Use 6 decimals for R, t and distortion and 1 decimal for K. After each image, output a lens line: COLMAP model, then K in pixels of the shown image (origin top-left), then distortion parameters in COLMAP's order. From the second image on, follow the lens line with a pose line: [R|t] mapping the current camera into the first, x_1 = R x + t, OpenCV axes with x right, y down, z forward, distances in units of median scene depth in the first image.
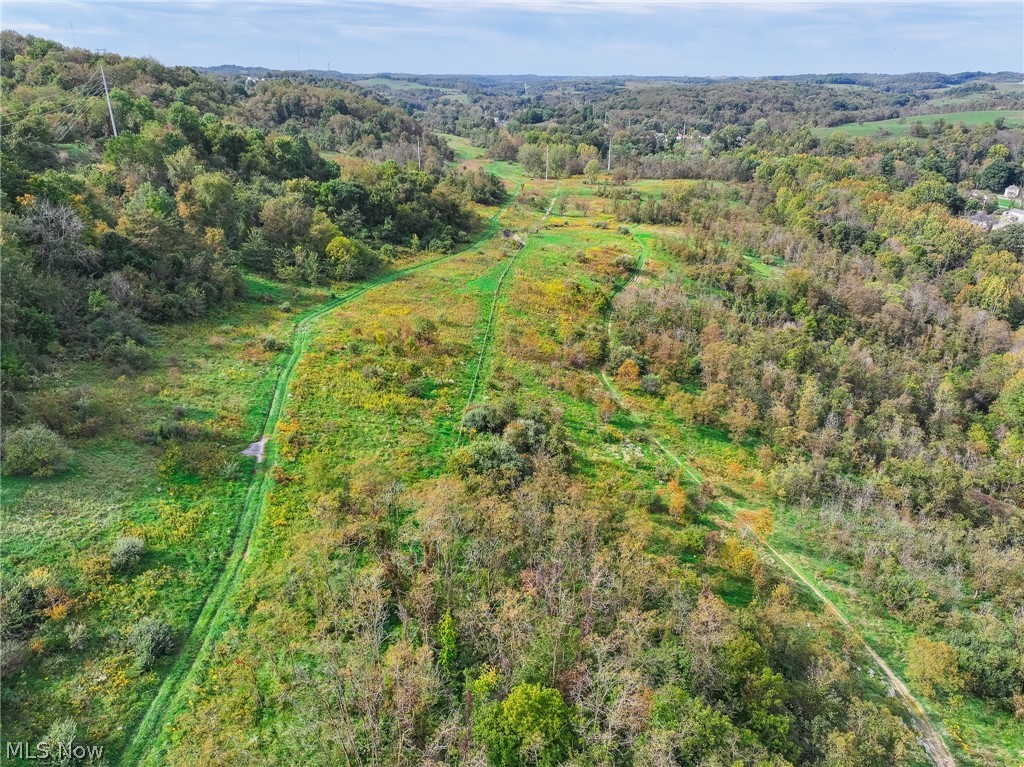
lens RADIAL K [[721.7, 0, 513.9], [0, 721.7, 382.1], [0, 0, 1]] dist [0.002756, 0.009832]
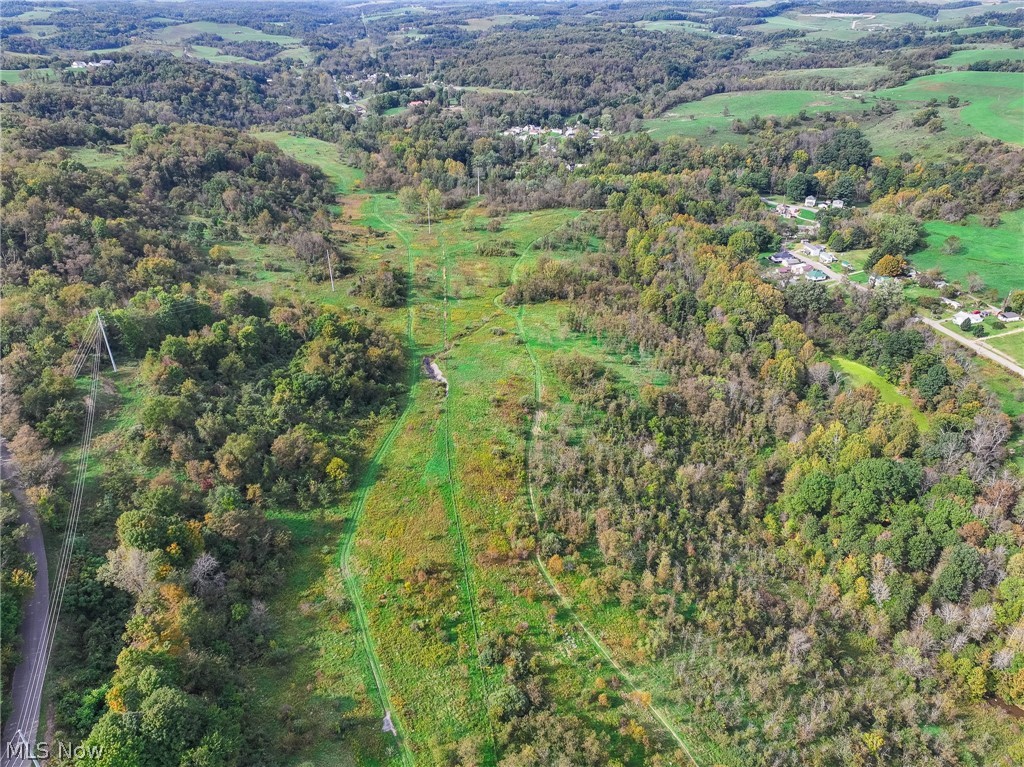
lens RADIAL K [[721.7, 0, 513.9], [0, 721.7, 382.1], [0, 0, 1]] dist [0.002756, 0.009832]
pose [[0.979084, -0.111551, 0.170150, -0.057491], [0.093702, 0.989552, 0.109573, -0.215414], [-0.180595, -0.091338, 0.979307, -0.183628]]
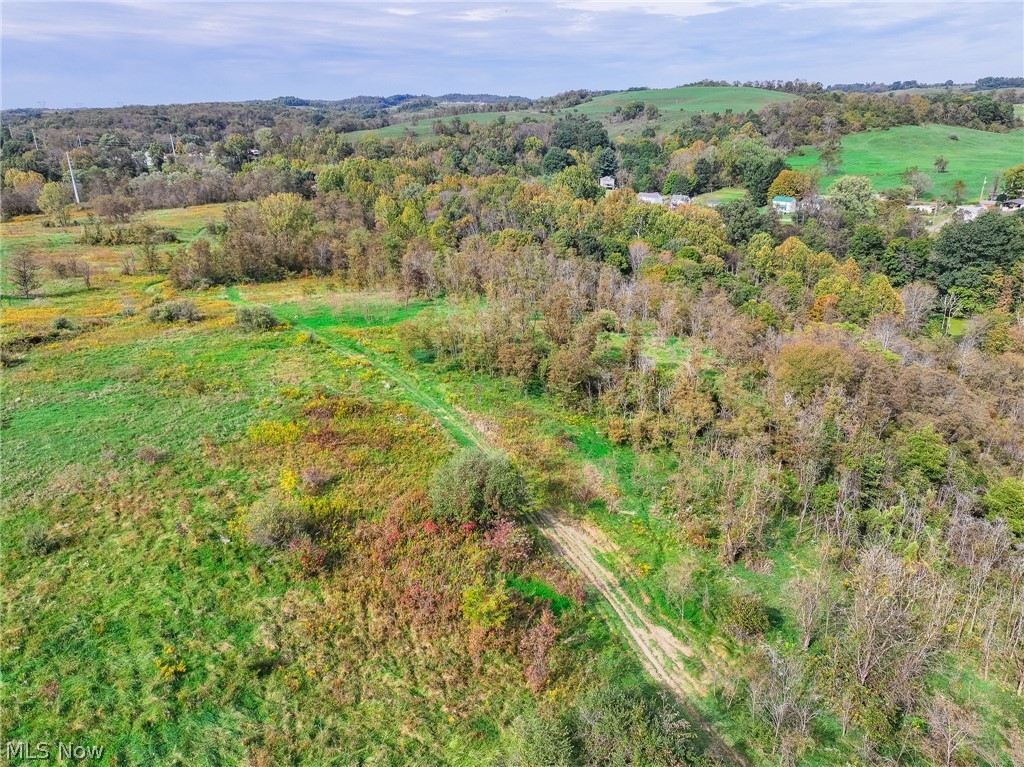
lens RADIAL K [[735.7, 0, 511.7], [0, 735.7, 345.7], [0, 0, 1]] dist [0.001748, 0.026593]
pose [[0.769909, -0.219419, 0.599246, 0.018260], [0.271801, 0.962348, 0.003164, -0.127600], [-0.577378, 0.160439, 0.800559, 0.491719]]
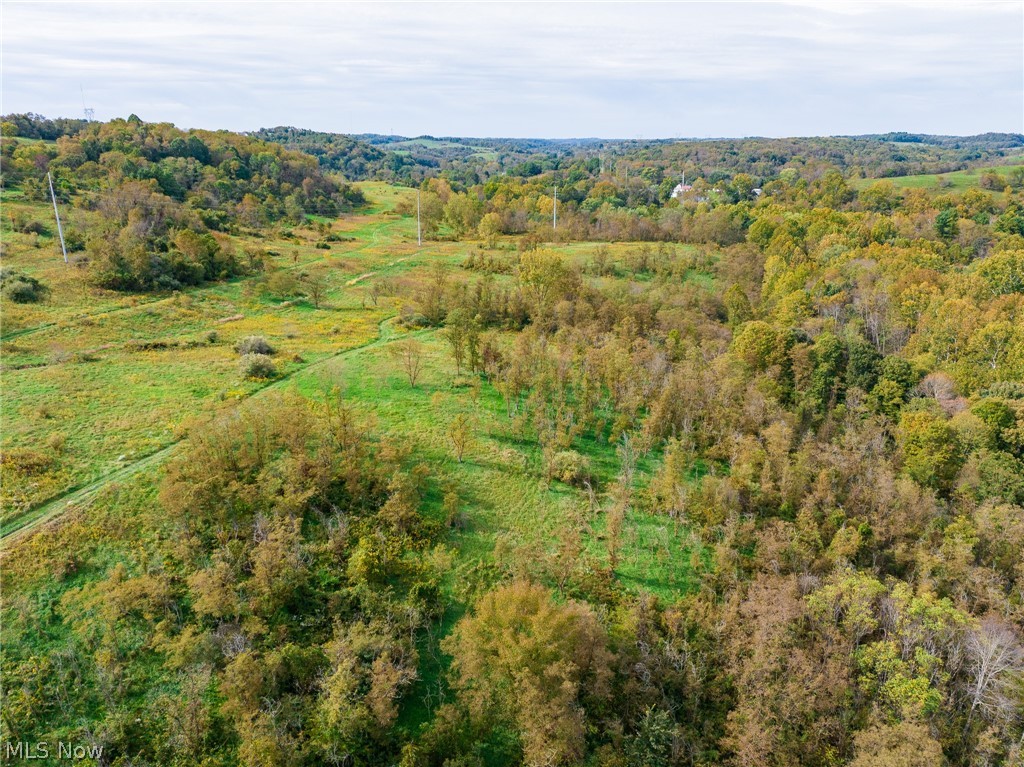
lens RADIAL K [[725.8, 0, 513.4], [0, 725.8, 378.9], [0, 0, 1]] dist [-0.045763, 0.012589]
pose [[0.995623, 0.020275, -0.091234, 0.264196], [-0.027747, 0.996296, -0.081394, -0.135436], [0.089245, 0.083569, 0.992498, 0.468203]]
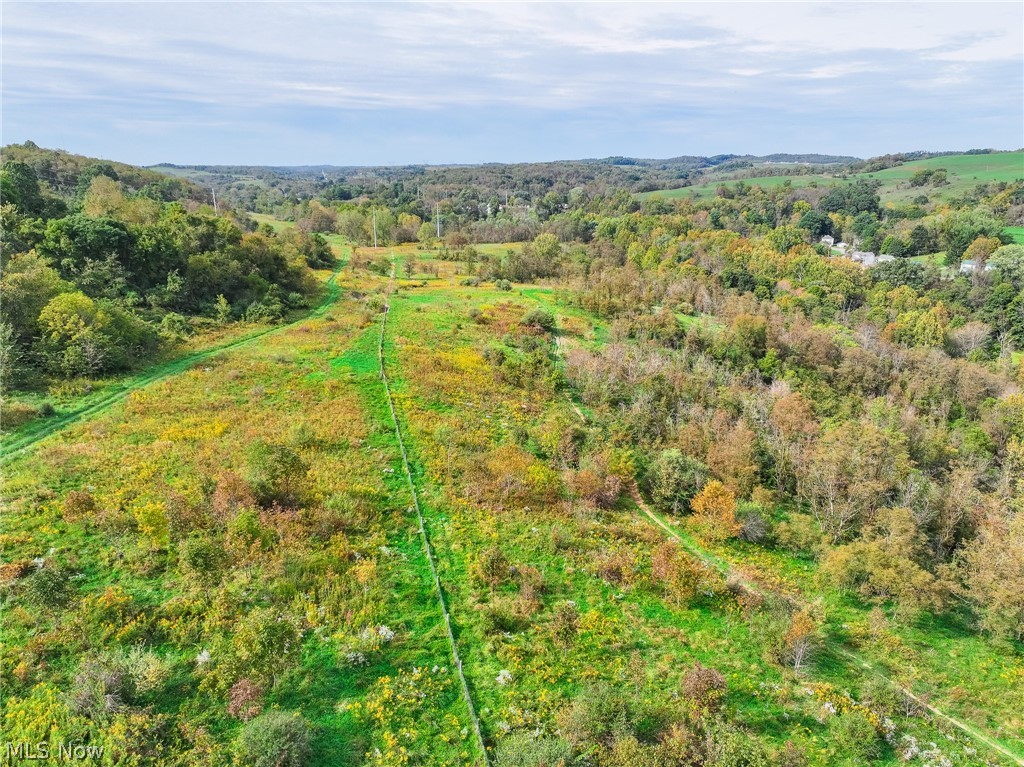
lens RADIAL K [[721.7, 0, 513.9], [0, 721.7, 382.1], [0, 0, 1]] dist [0.002756, 0.009832]
pose [[0.964664, -0.089626, 0.247772, -0.031550], [0.116521, 0.988530, -0.096081, -0.024138], [-0.236318, 0.121557, 0.964042, 0.200877]]
